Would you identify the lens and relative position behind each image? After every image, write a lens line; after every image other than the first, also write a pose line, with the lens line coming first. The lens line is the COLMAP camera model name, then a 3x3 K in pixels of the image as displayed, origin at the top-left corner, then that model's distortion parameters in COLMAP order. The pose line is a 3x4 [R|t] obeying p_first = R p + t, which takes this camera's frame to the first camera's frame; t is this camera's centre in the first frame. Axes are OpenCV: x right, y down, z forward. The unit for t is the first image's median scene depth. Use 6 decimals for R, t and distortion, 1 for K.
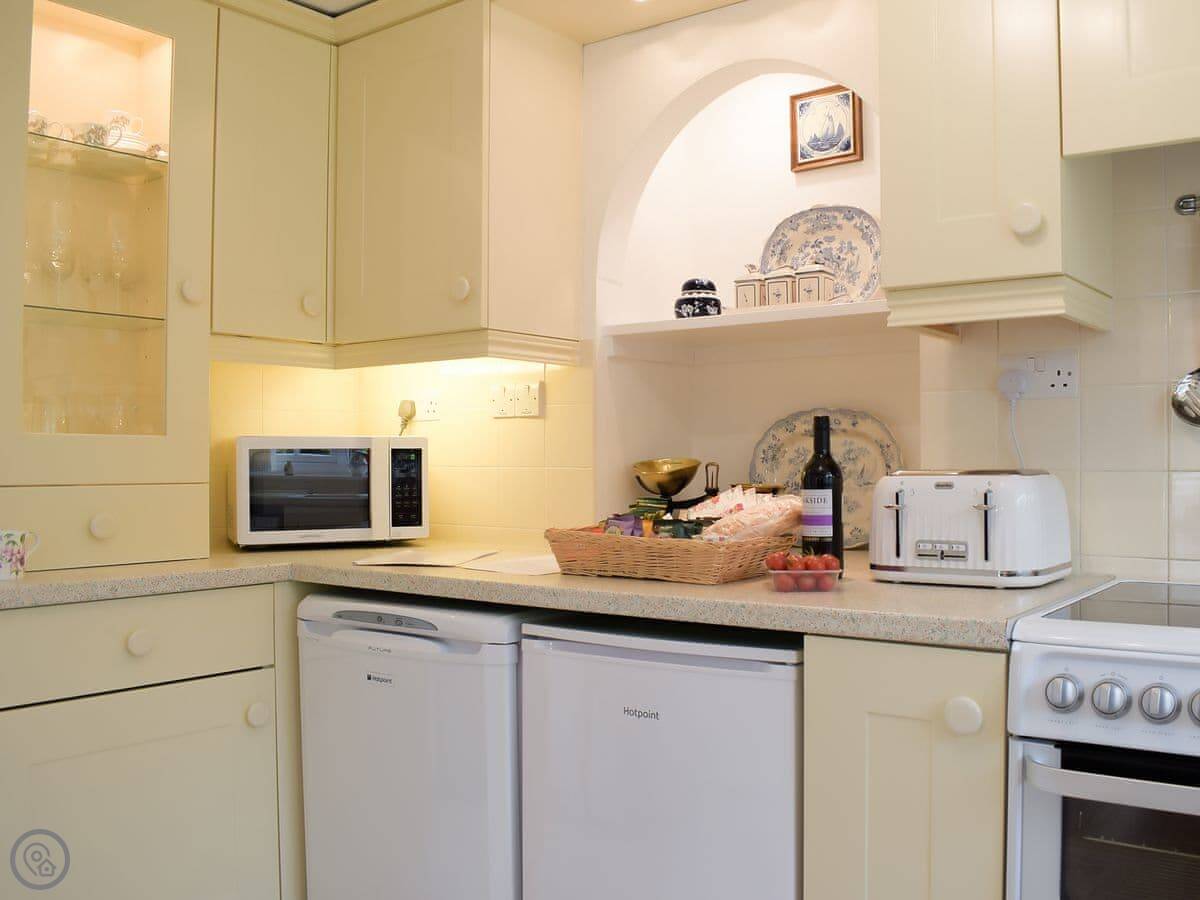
lens RADIAL K [[1109.8, 0, 629.2], [0, 1109.8, 448.8], [0, 0, 1]] dist [-0.102238, 0.015607]
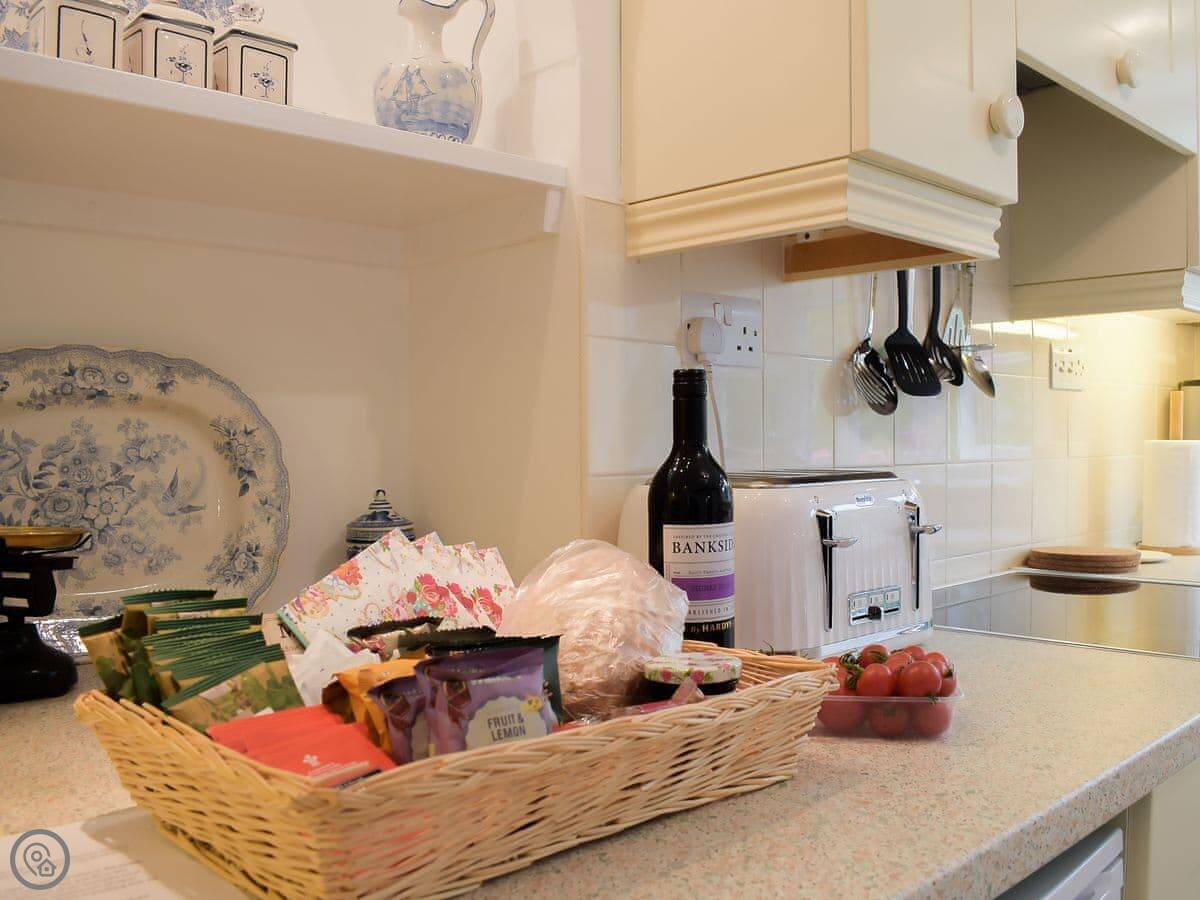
lens RADIAL K [[1101.9, 0, 670.9], [0, 1101.9, 476.3], [0, 0, 1]] dist [-0.093967, 0.008929]
pose [[0.110842, -0.029424, 0.993402, -0.247593], [-0.004249, 0.999538, 0.030080, 0.001823], [-0.993829, -0.007555, 0.110665, 0.777160]]
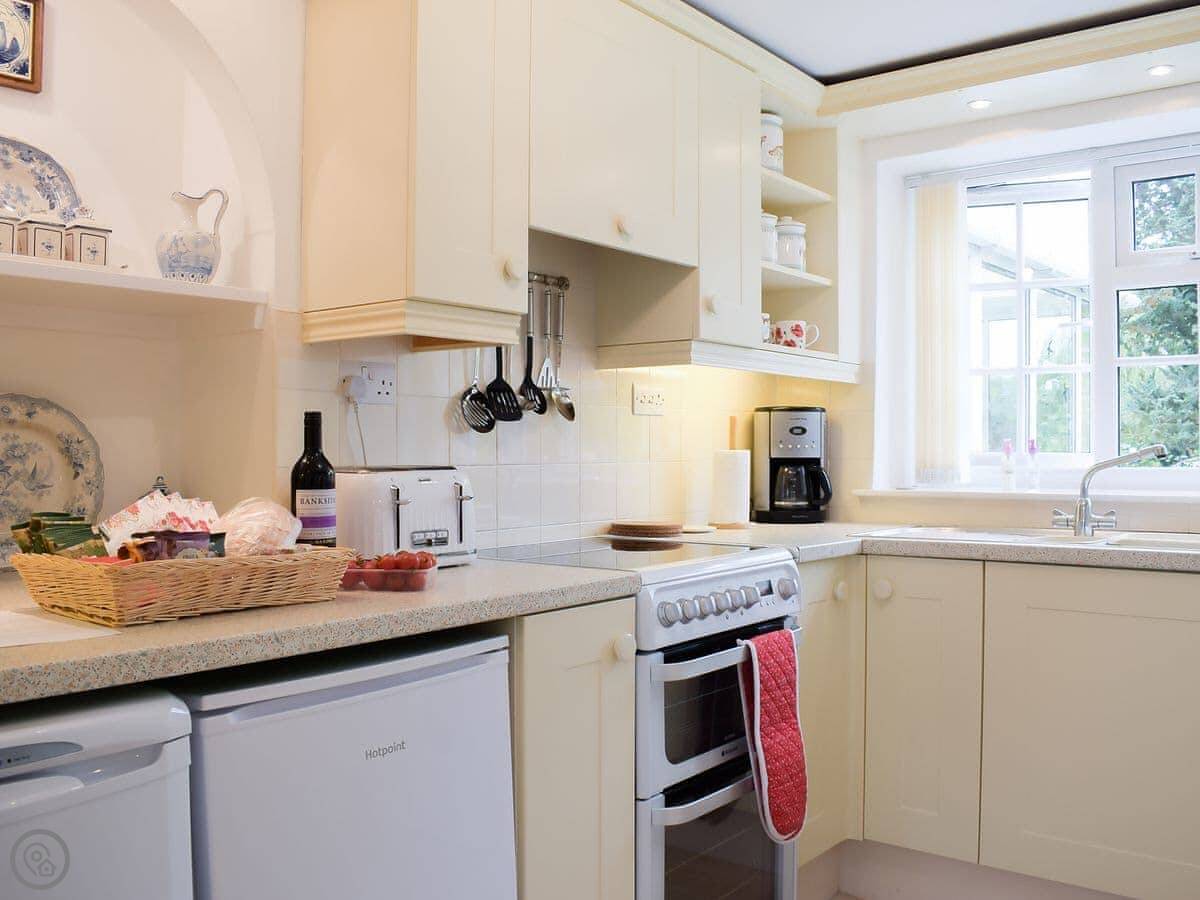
lens RADIAL K [[1109.8, 0, 629.2], [0, 1109.8, 448.8], [0, 0, 1]] dist [-0.102238, 0.015607]
pose [[-0.005501, 0.004715, 0.999974, -0.627271], [-0.008573, 0.999952, -0.004763, 0.003464], [-0.999948, -0.008599, -0.005460, 0.597314]]
